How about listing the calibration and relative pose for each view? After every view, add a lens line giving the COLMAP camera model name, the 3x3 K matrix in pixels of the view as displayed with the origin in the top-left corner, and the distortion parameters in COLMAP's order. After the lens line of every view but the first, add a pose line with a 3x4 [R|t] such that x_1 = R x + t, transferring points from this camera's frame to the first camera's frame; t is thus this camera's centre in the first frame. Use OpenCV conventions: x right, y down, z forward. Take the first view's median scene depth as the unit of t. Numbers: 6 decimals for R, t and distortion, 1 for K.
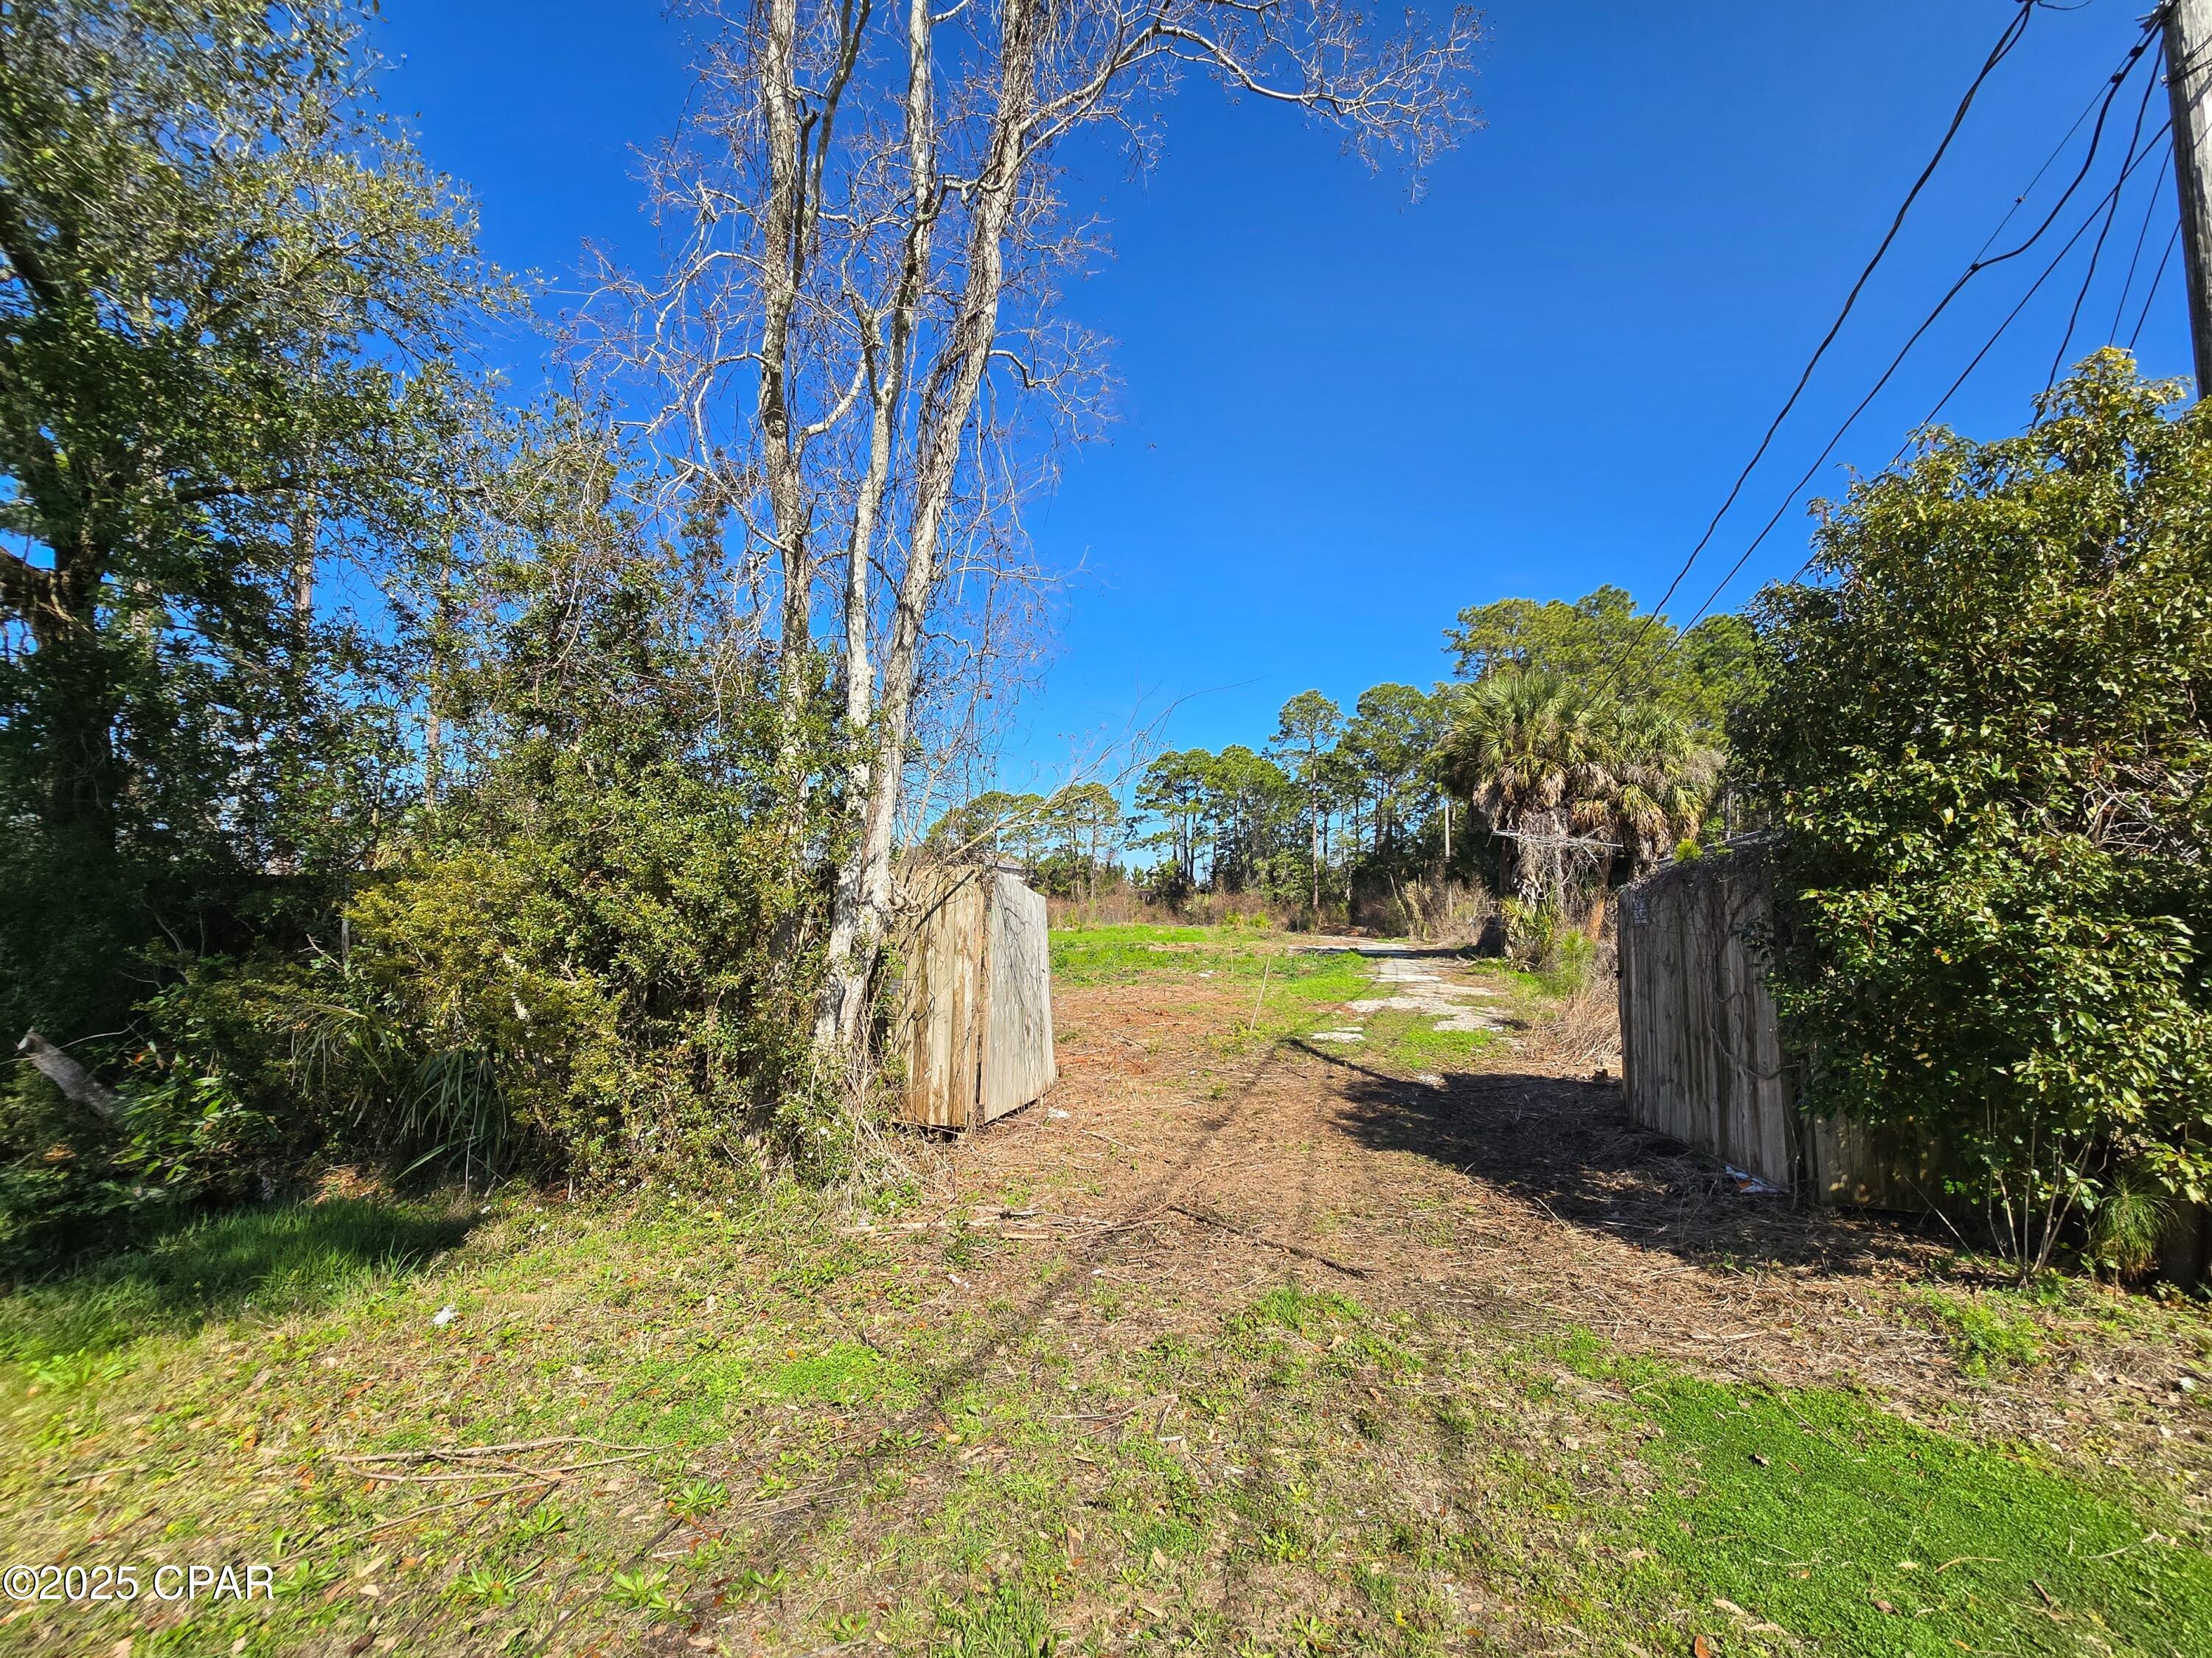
lens RADIAL K [[905.8, 0, 1102.2], [0, 905.8, 836.6], [0, 0, 1]] dist [0.001456, 0.000590]
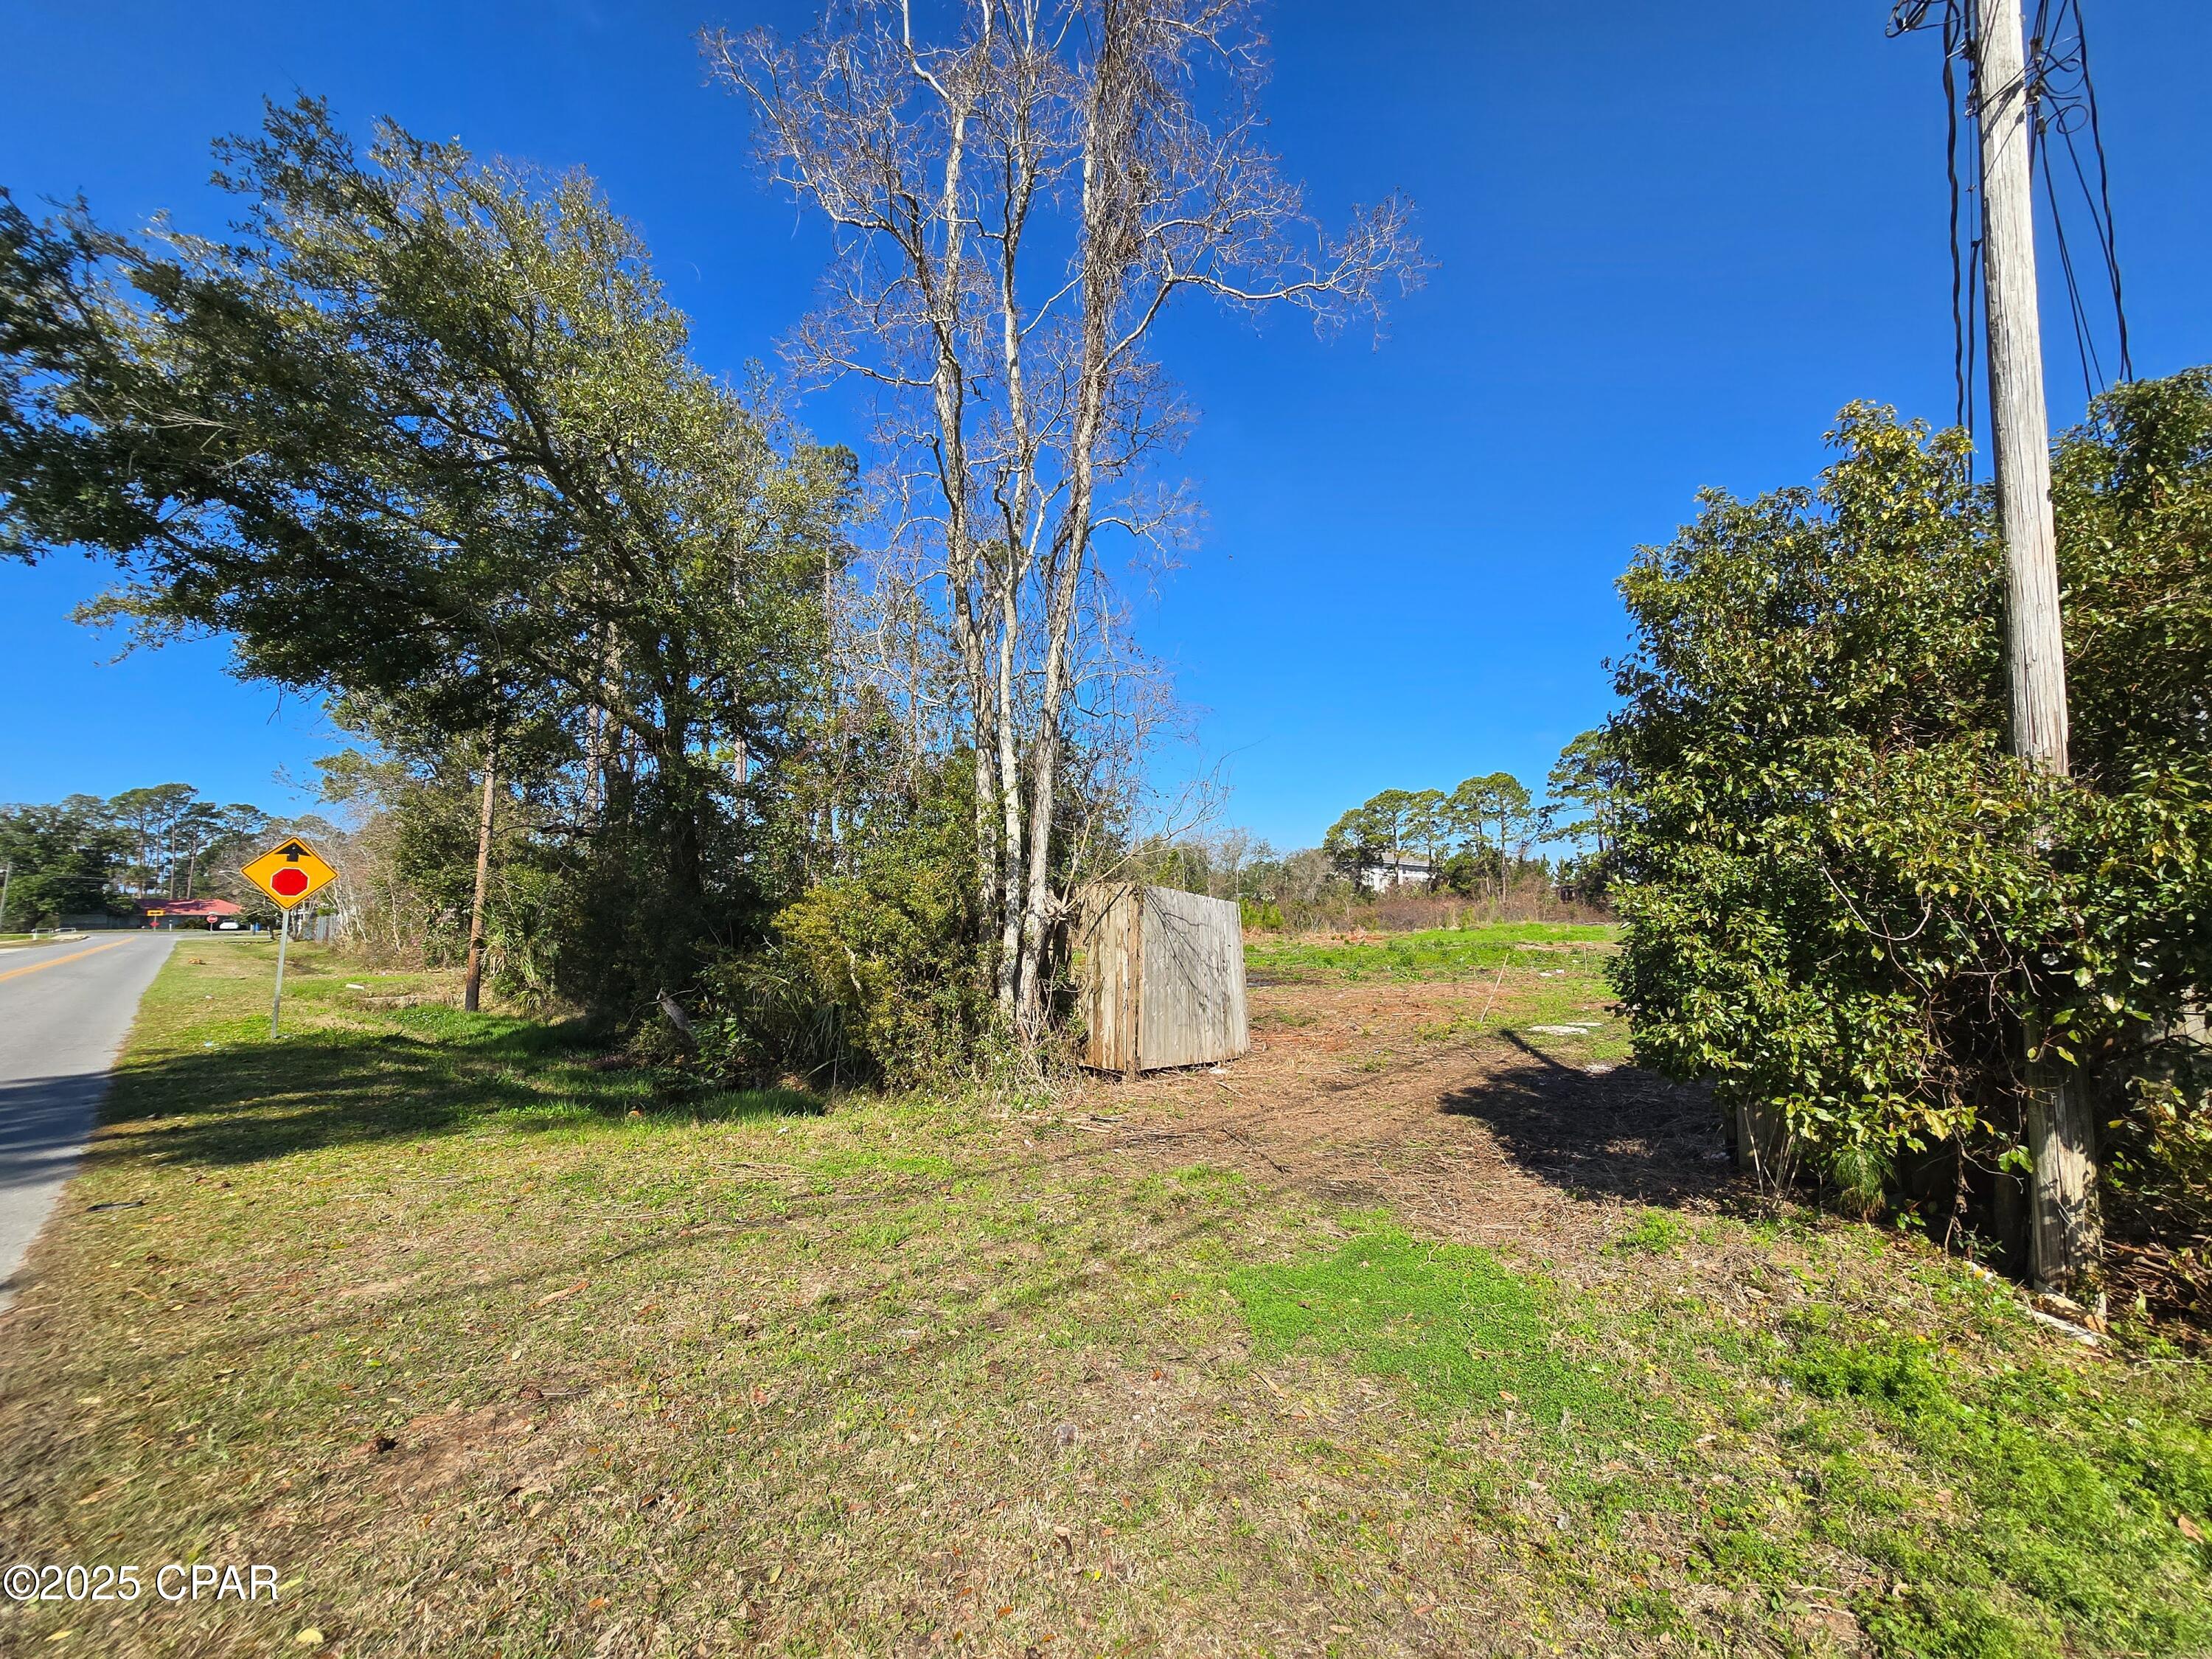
lens RADIAL K [[896.4, 0, 1118.9], [0, 896.4, 837.0], [0, 0, 1]] dist [0.014193, 0.000132]
pose [[0.905117, -0.051685, -0.422008, 0.032331], [0.051106, 0.998613, -0.012691, -0.001552], [0.422079, -0.010080, 0.906503, -0.018263]]
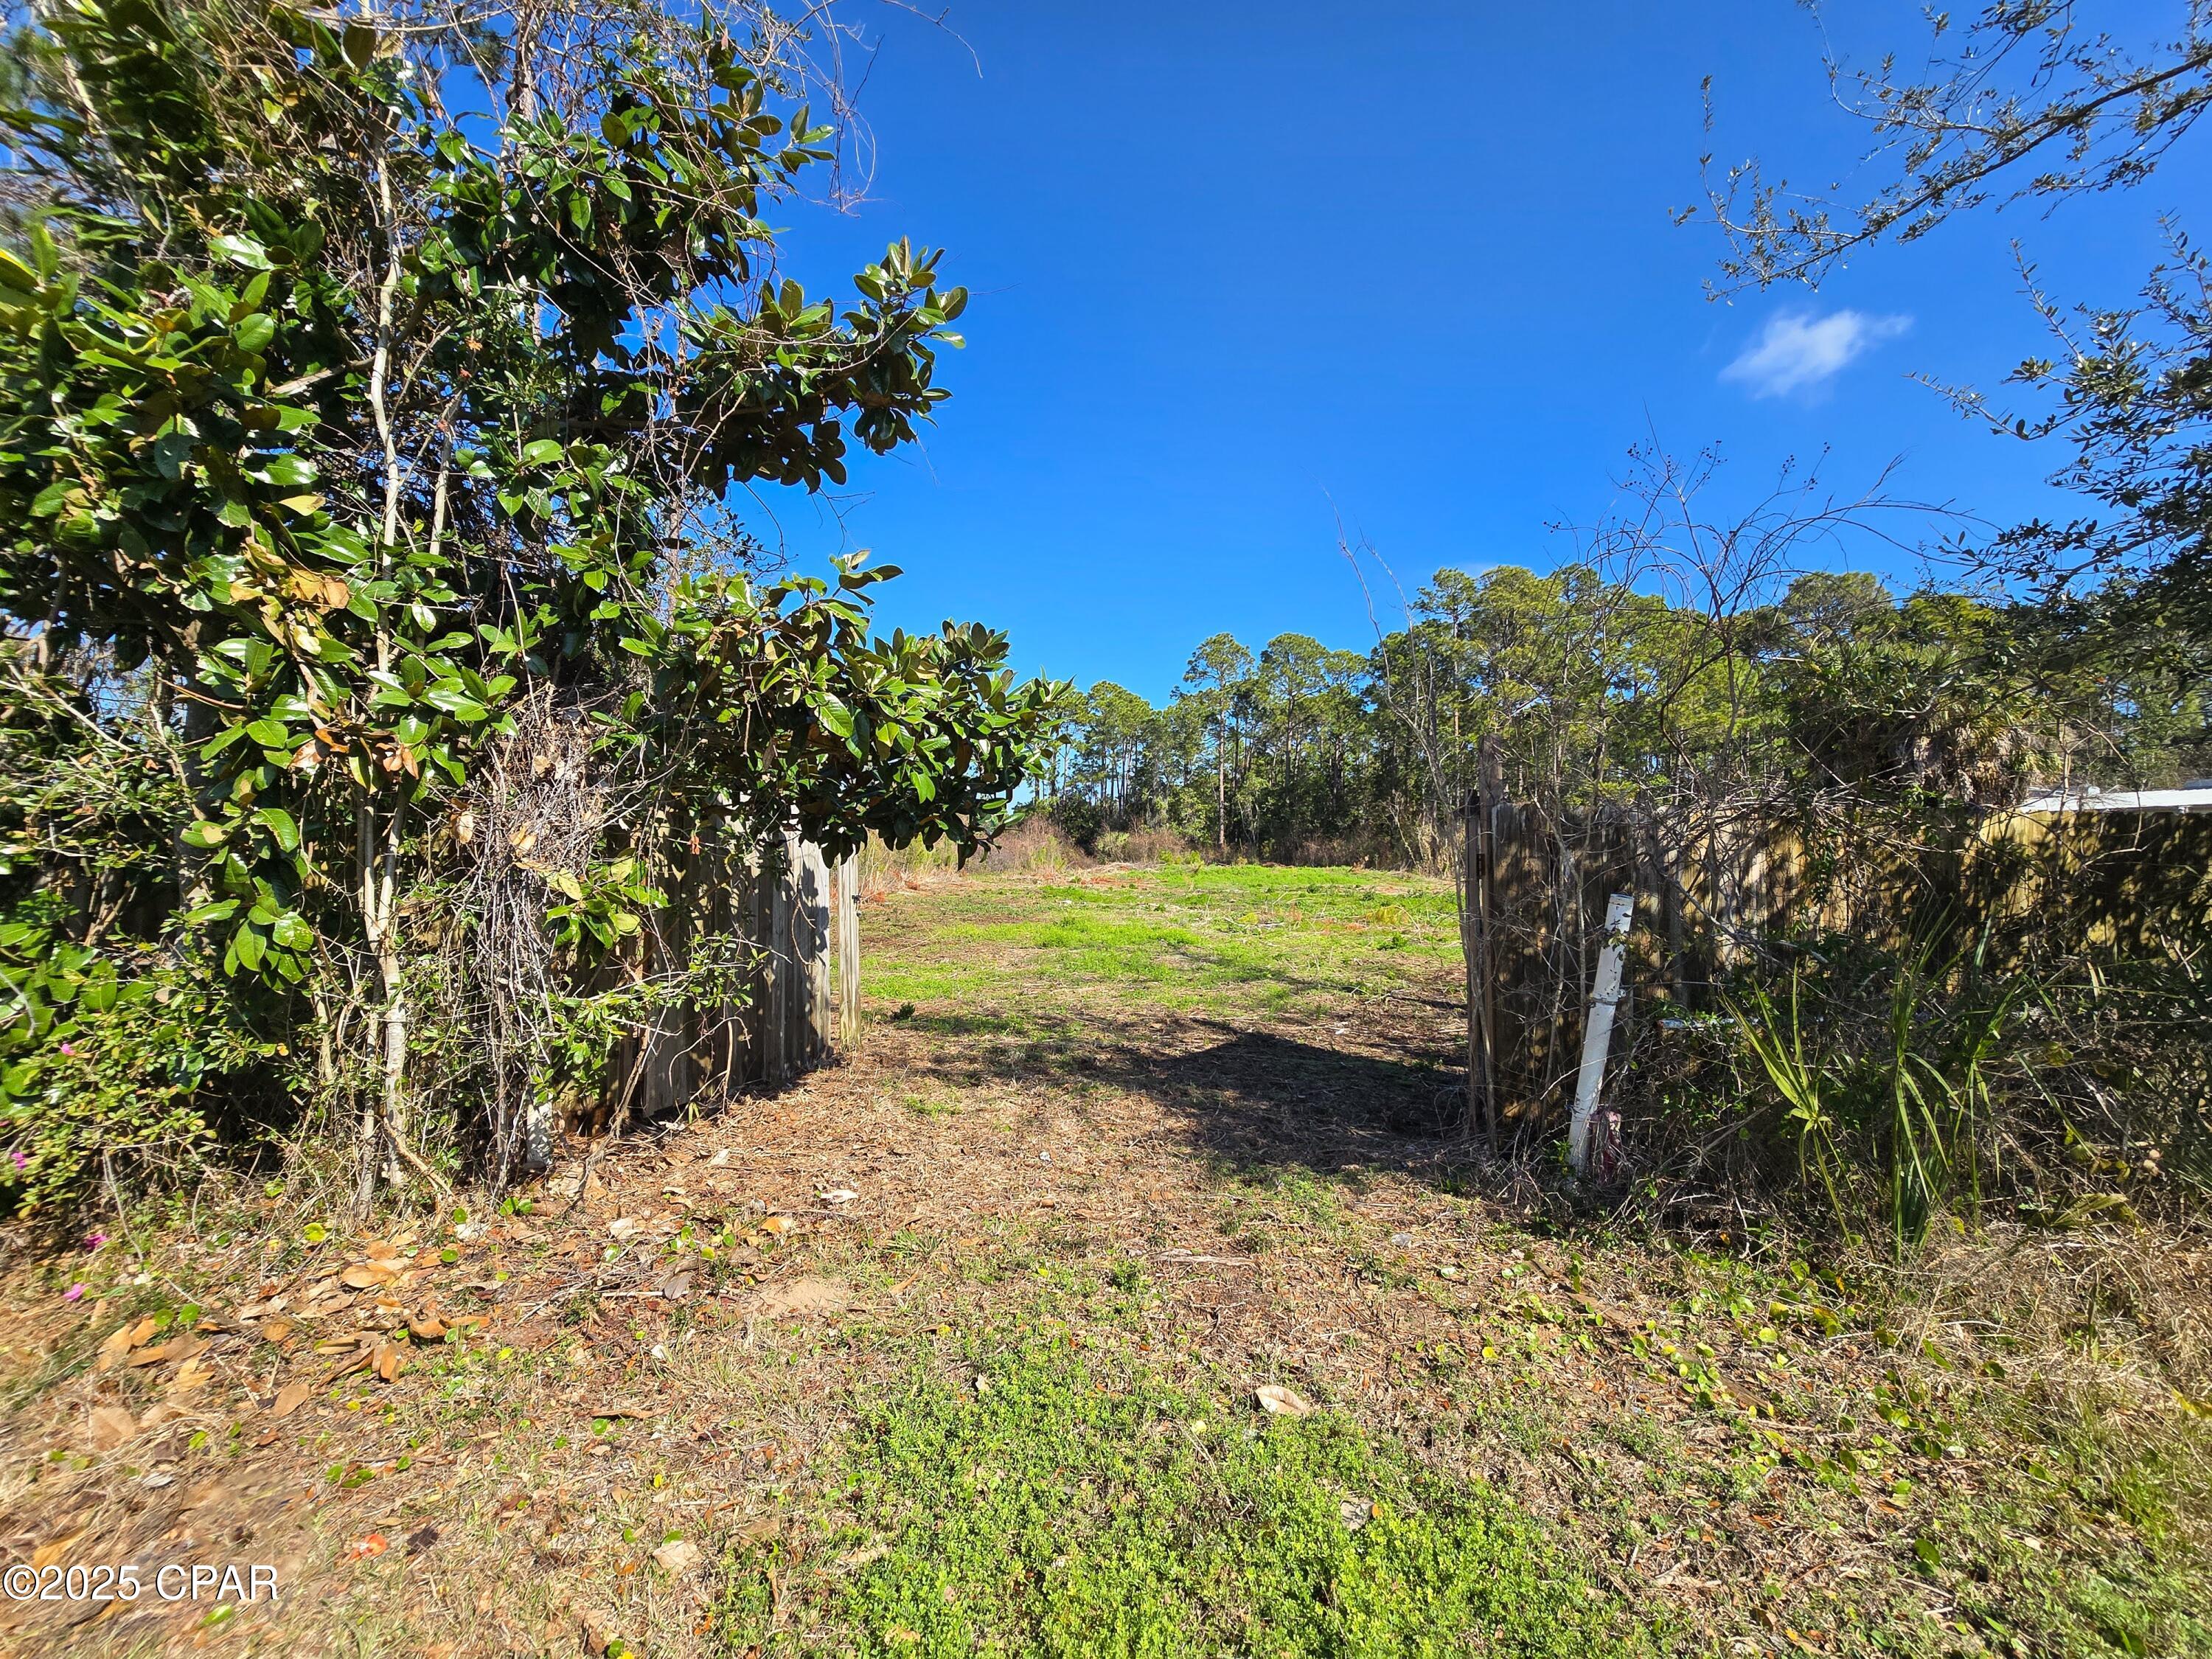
lens RADIAL K [[905.8, 0, 1102.2], [0, 905.8, 837.1], [0, 0, 1]] dist [0.001456, 0.000590]
pose [[0.933475, 0.005821, 0.358594, -0.255683], [-0.031866, 0.997260, 0.066766, 0.003599], [-0.357223, -0.073751, 0.931103, 0.087335]]
